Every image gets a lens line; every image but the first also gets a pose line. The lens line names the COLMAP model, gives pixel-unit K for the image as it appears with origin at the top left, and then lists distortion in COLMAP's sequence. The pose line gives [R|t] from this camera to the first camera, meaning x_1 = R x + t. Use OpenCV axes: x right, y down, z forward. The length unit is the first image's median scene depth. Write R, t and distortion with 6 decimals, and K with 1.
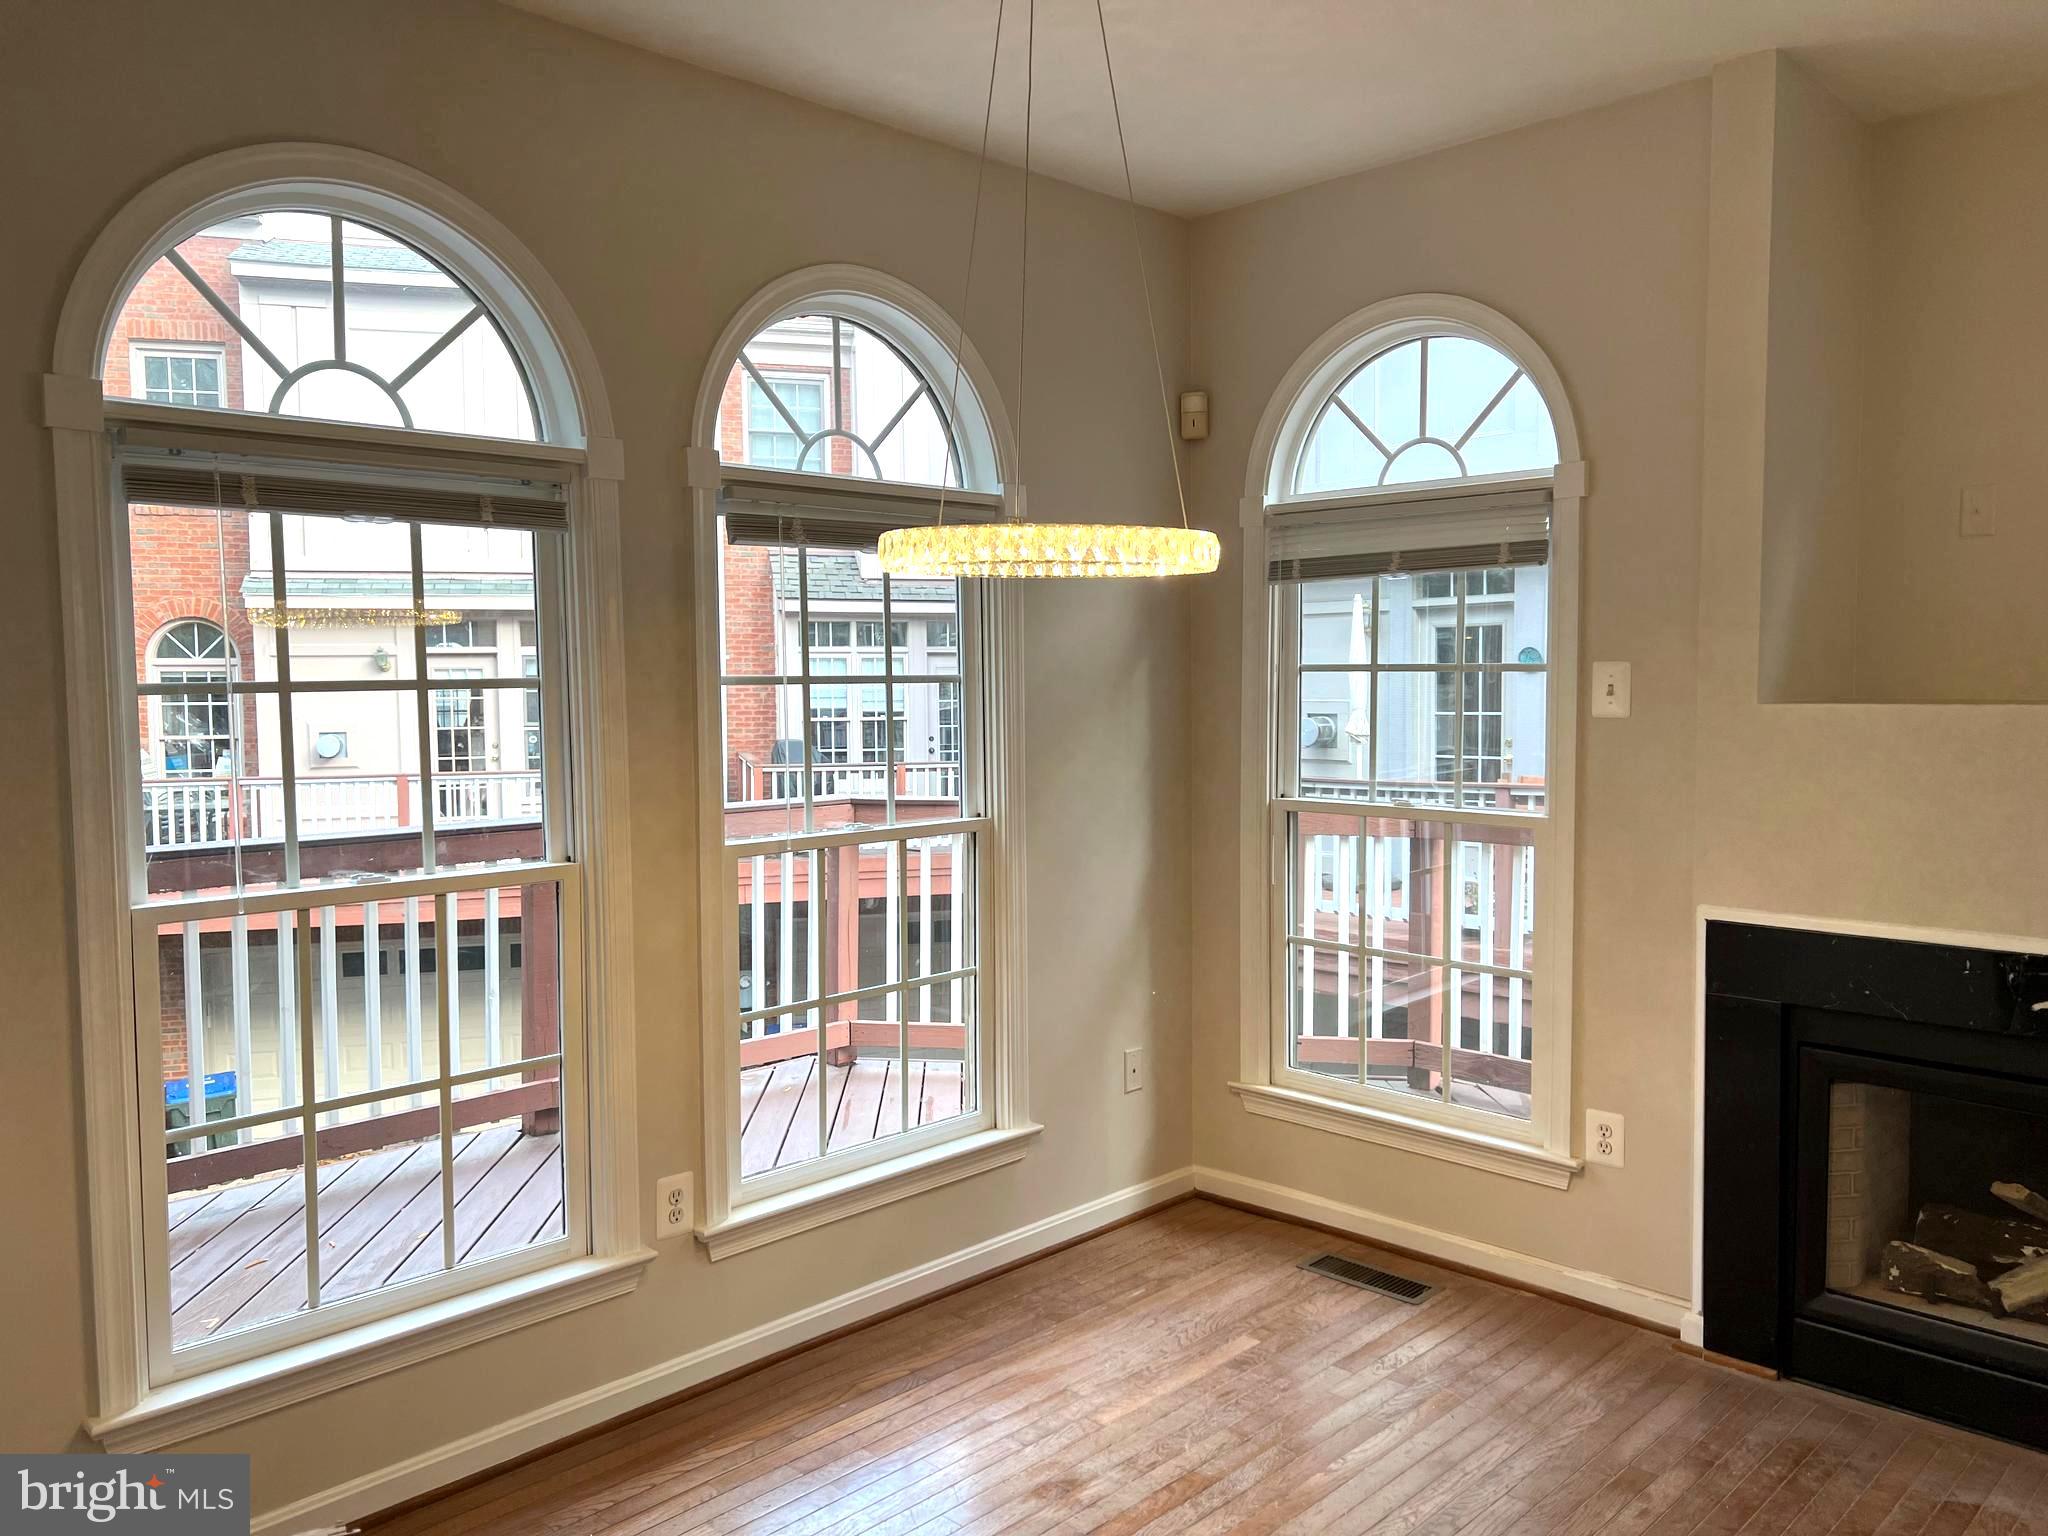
lens RADIAL K [[1542.6, 0, 1025.0], [0, 1542.6, 763.4], [0, 0, 1]] dist [0.055449, -0.063445]
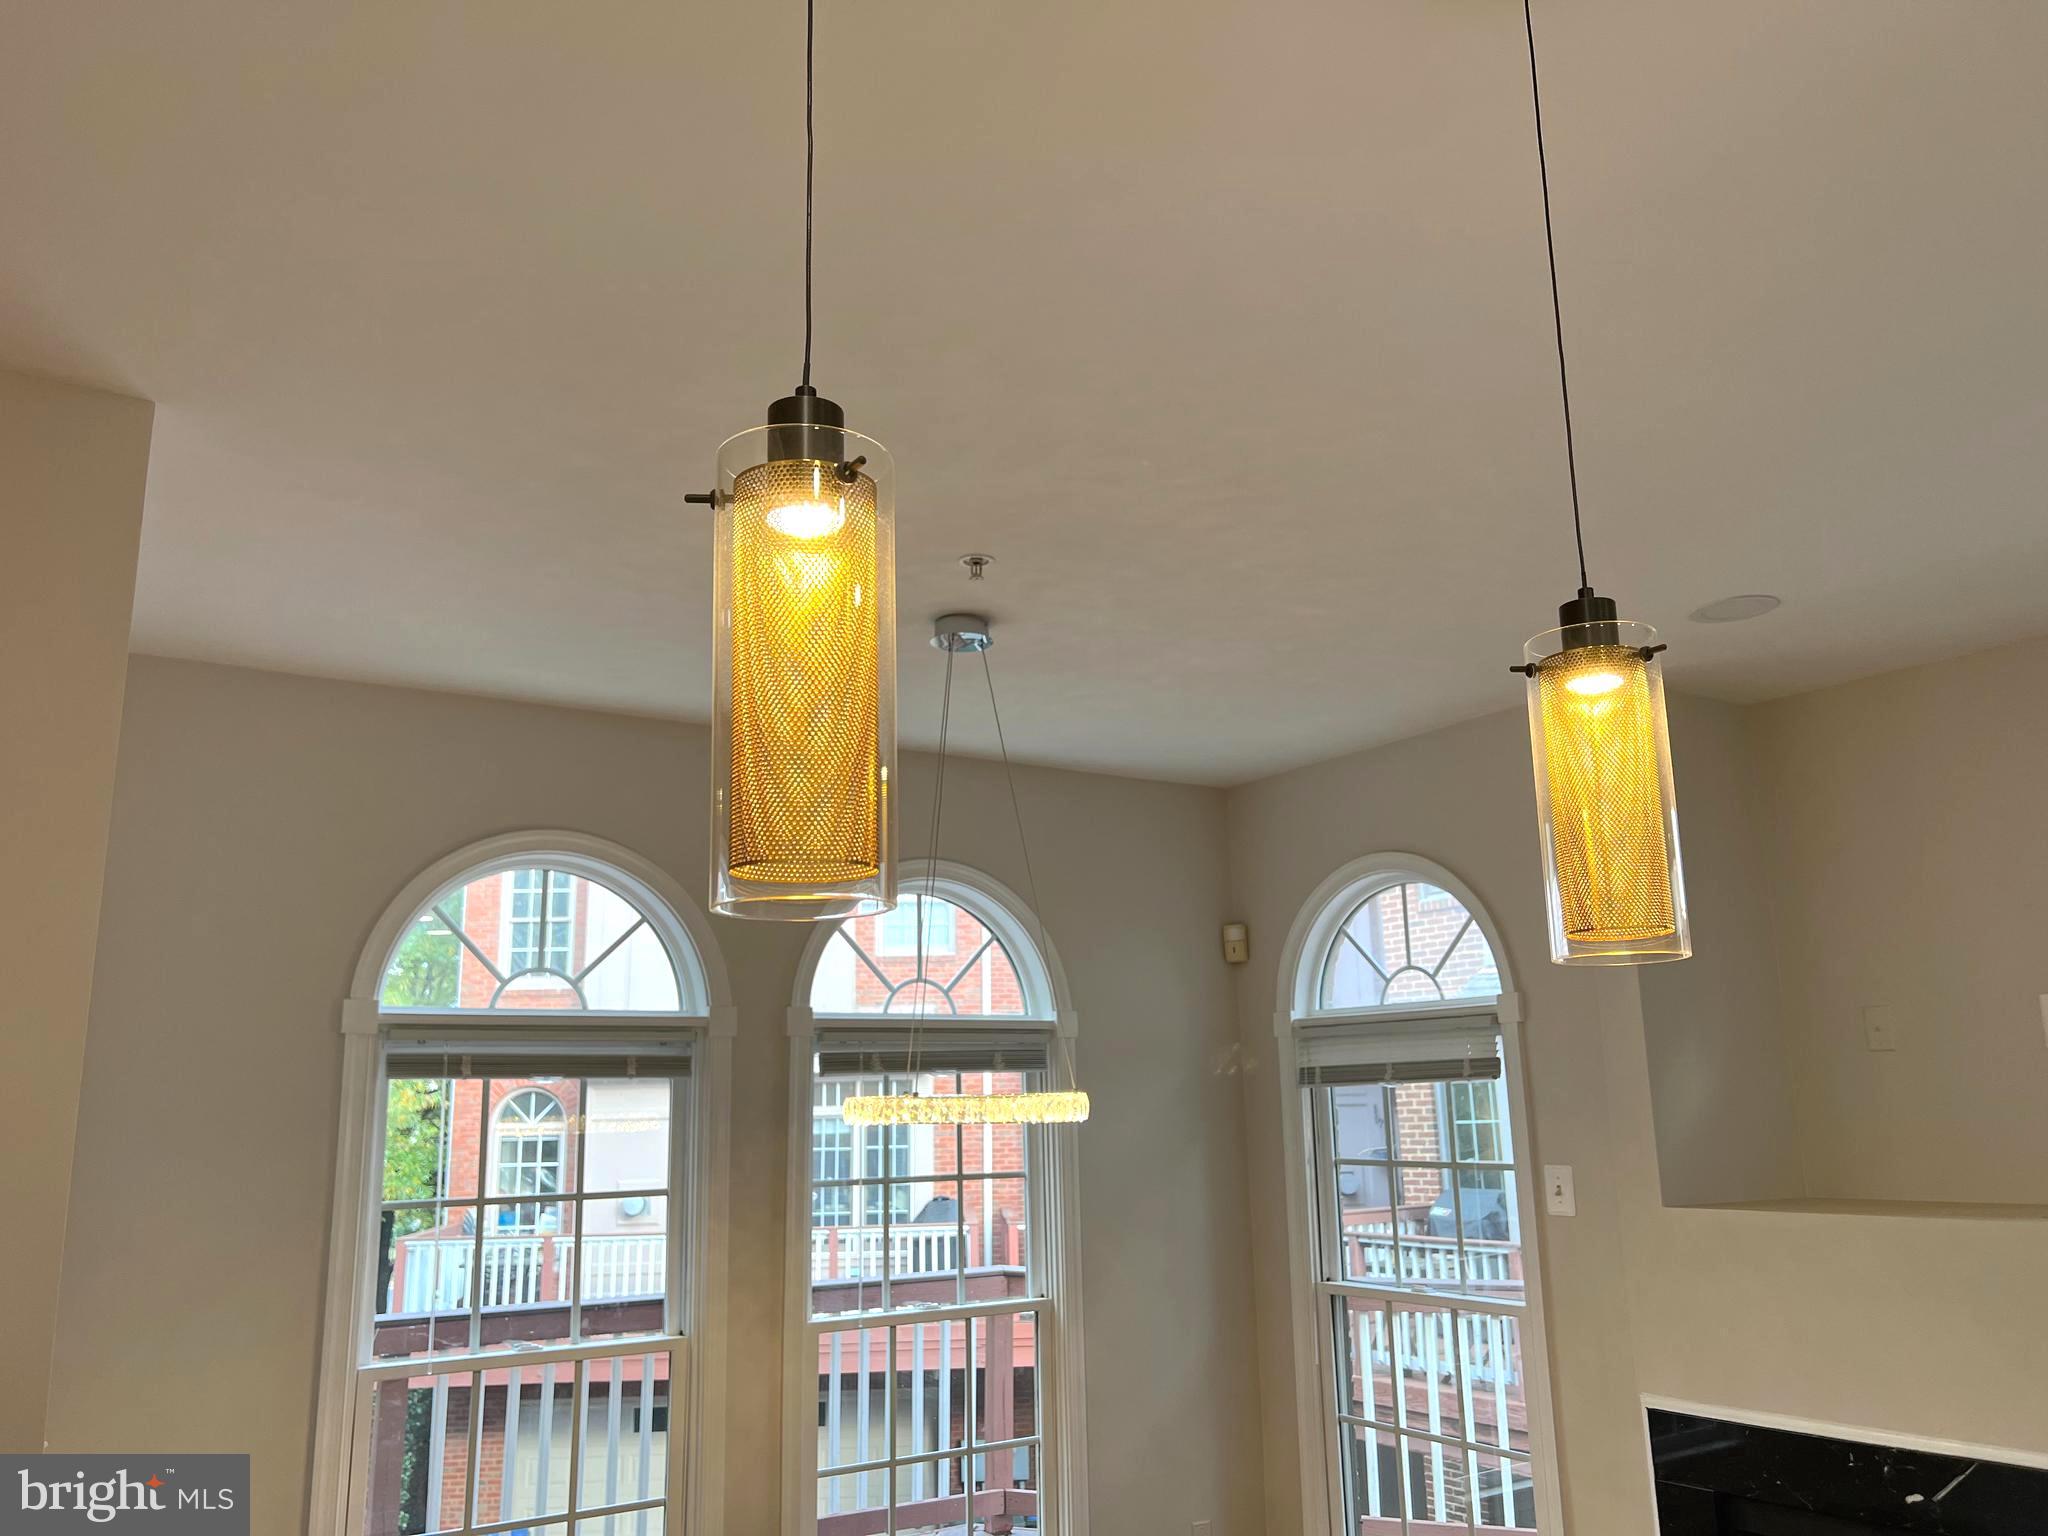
lens RADIAL K [[1542.6, 0, 1006.7], [0, 1542.6, 774.6], [0, 0, 1]] dist [0.055449, -0.063445]
pose [[0.978438, -0.054645, -0.199178, 0.220064], [-0.001458, 0.962513, -0.271231, -0.030452], [0.206533, 0.265673, 0.941680, -0.248267]]
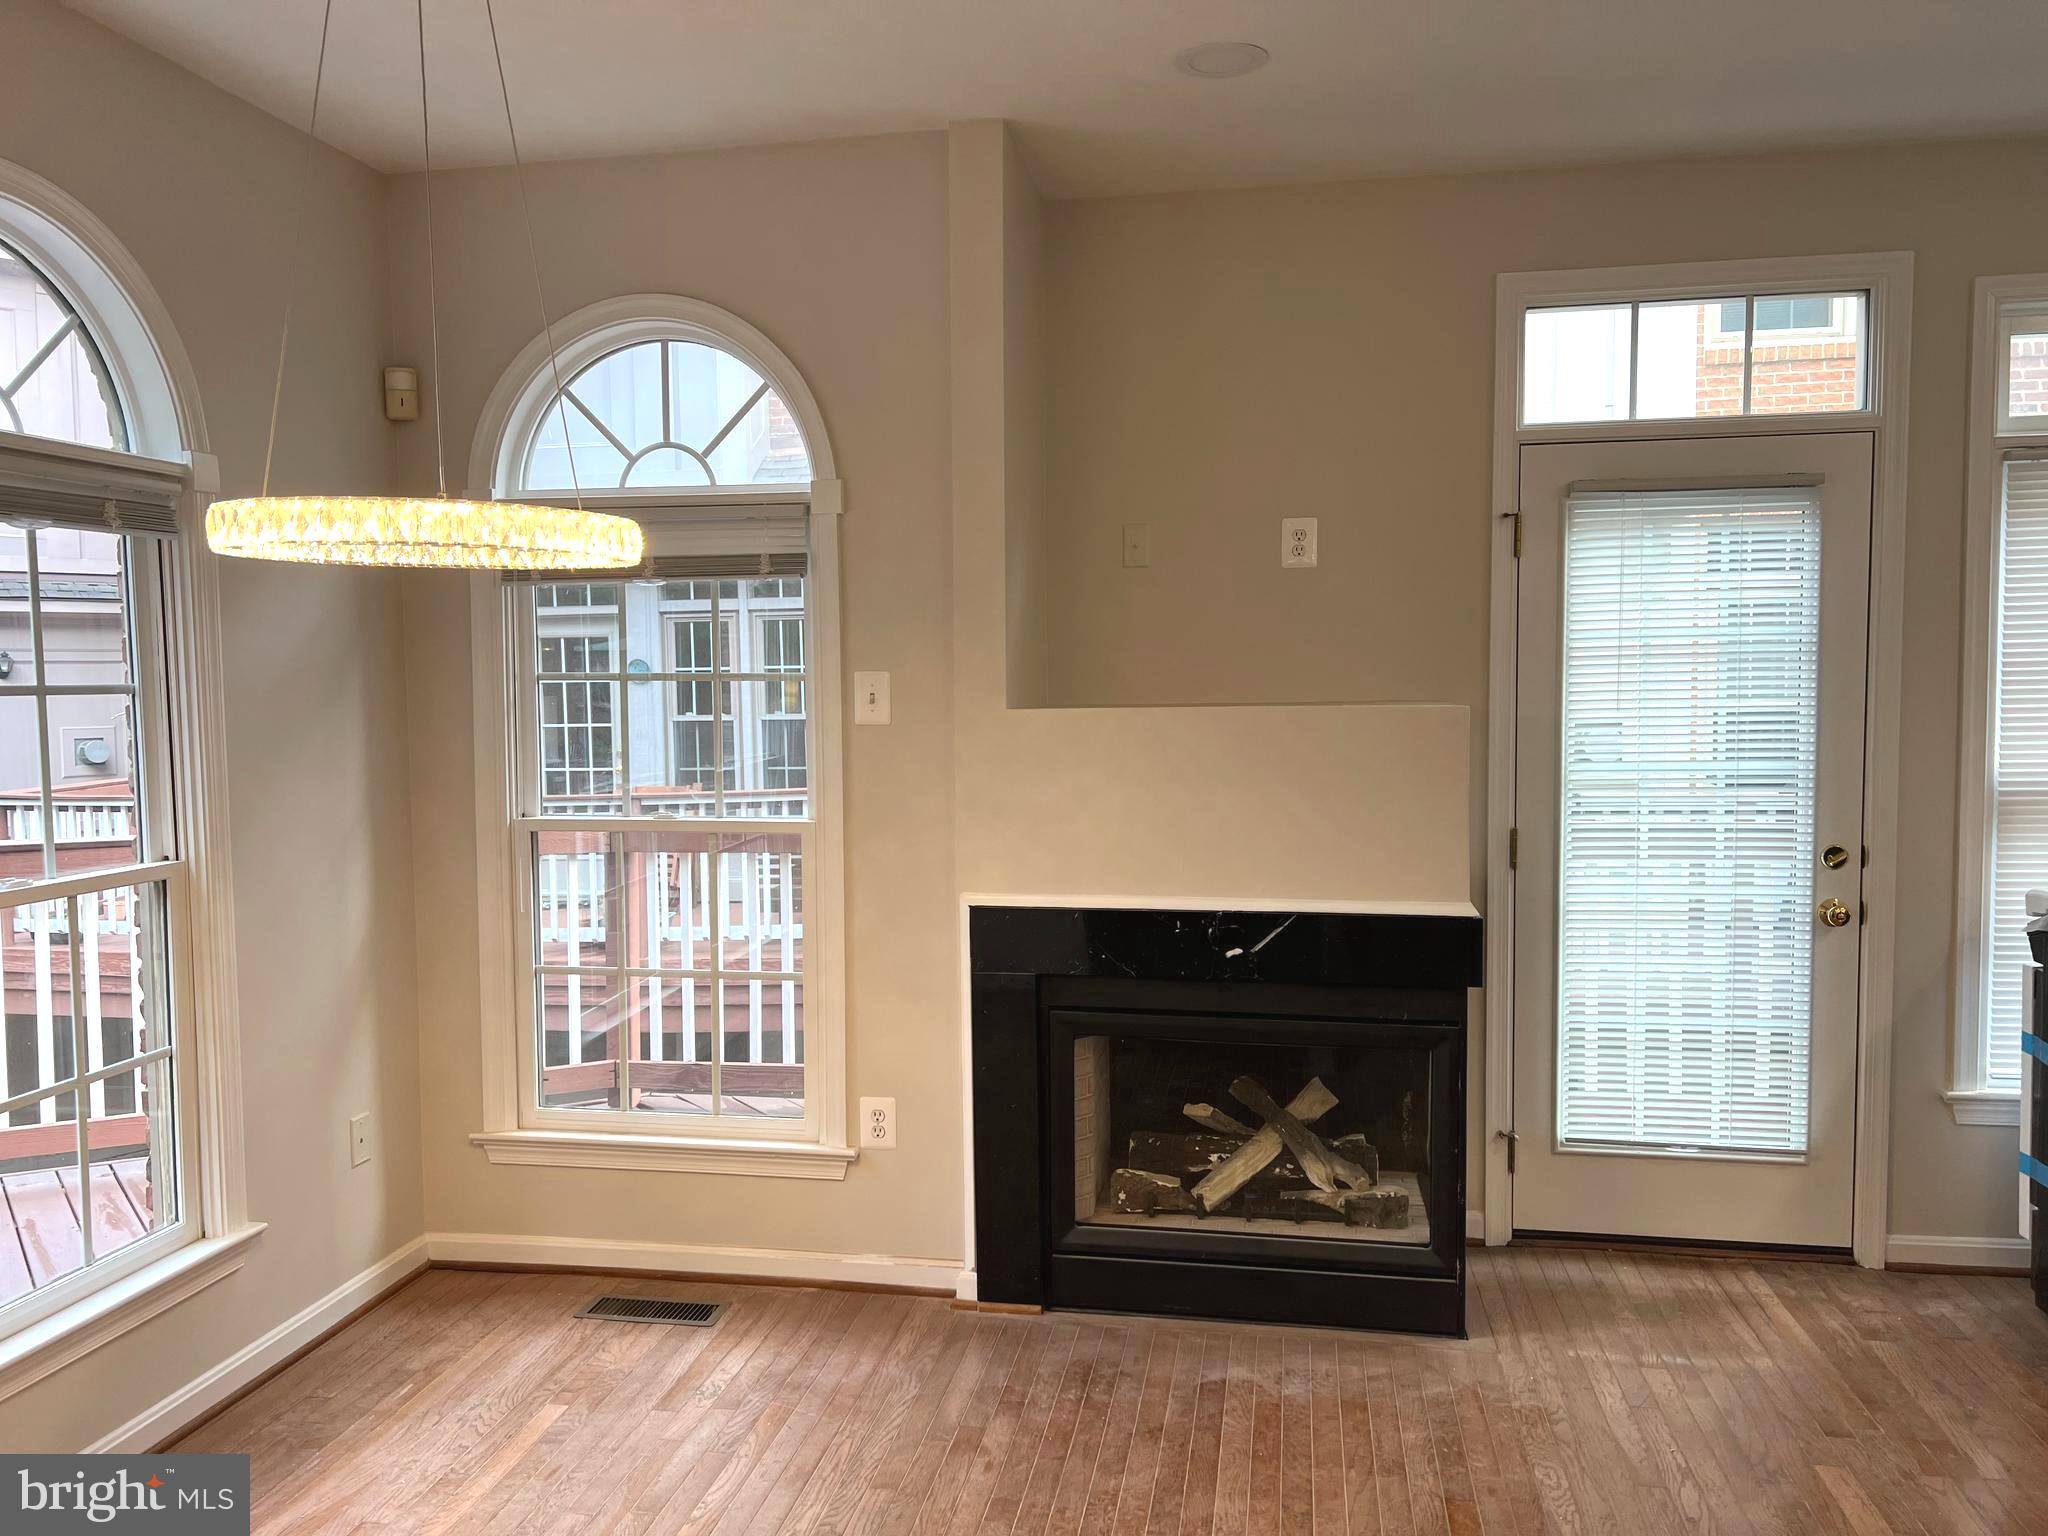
lens RADIAL K [[1542.6, 0, 1019.3], [0, 1542.6, 770.2], [0, 0, 1]] dist [0.055449, -0.063445]
pose [[0.828754, -0.035416, 0.558491, -0.125134], [0.037509, 0.999267, 0.007706, -0.002518], [-0.558354, 0.014562, 0.829475, 0.074428]]
